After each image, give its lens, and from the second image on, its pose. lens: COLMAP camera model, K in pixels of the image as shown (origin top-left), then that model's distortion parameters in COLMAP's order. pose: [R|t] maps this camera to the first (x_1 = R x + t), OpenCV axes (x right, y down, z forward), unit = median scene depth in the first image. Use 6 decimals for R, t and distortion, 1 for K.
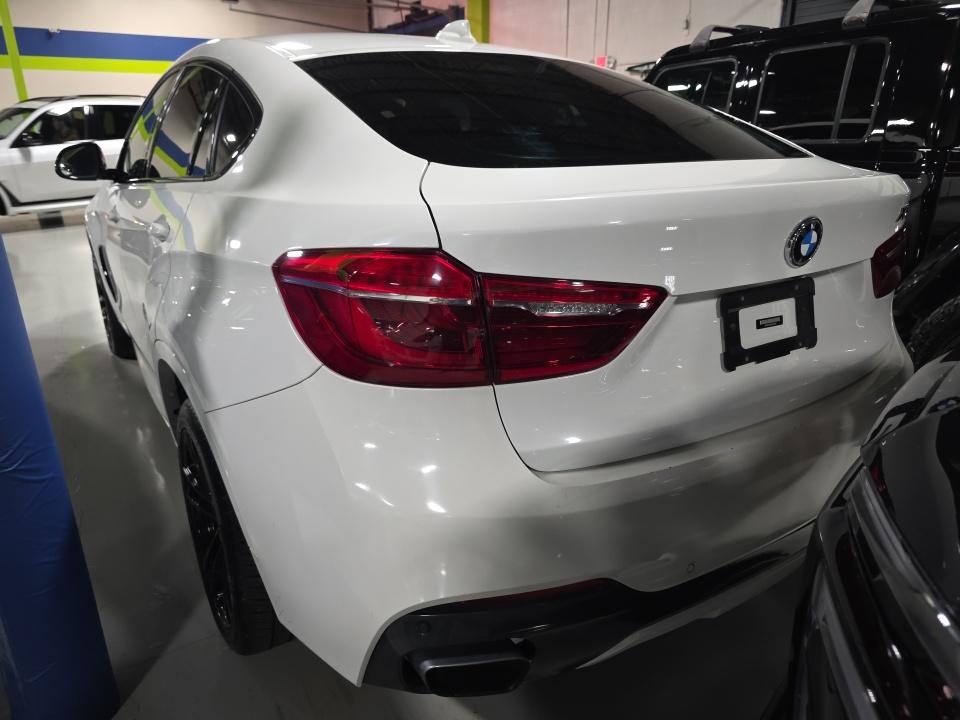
lens RADIAL K [[641.8, 0, 480.0], [0, 641.8, 360.0], [0, 0, 1]] dist [0.001561, -0.000800]
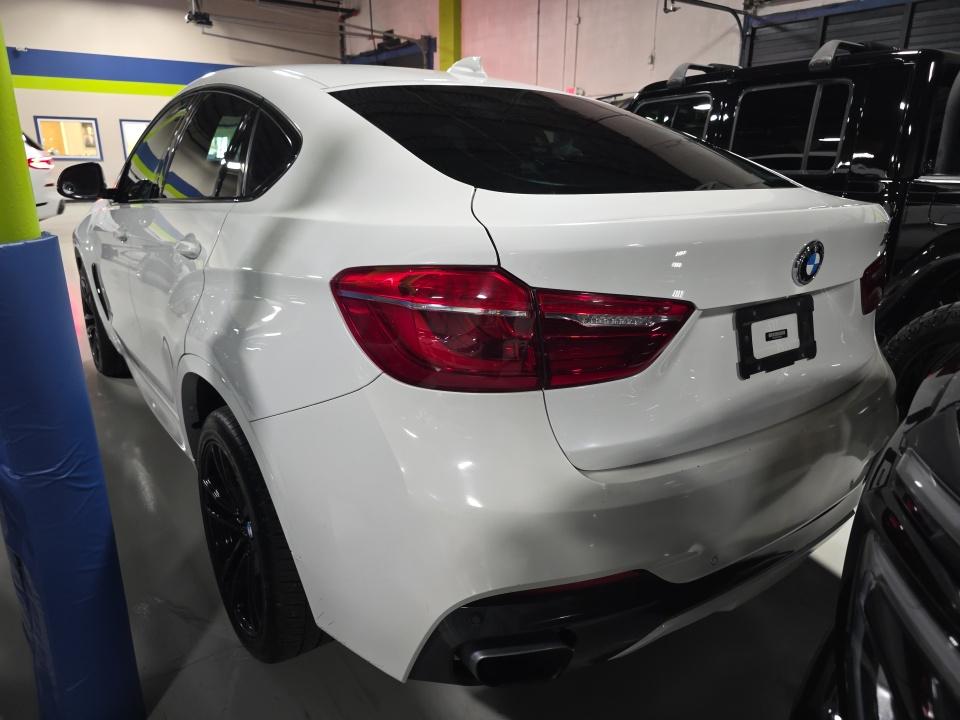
lens RADIAL K [[639.8, 0, 479.9], [0, 639.8, 351.9], [0, 0, 1]] dist [0.006529, 0.000093]
pose [[0.998550, -0.000323, 0.053828, -0.105590], [0.002792, 0.998946, -0.045806, 0.017113], [-0.053757, 0.045890, 0.997499, -0.062325]]
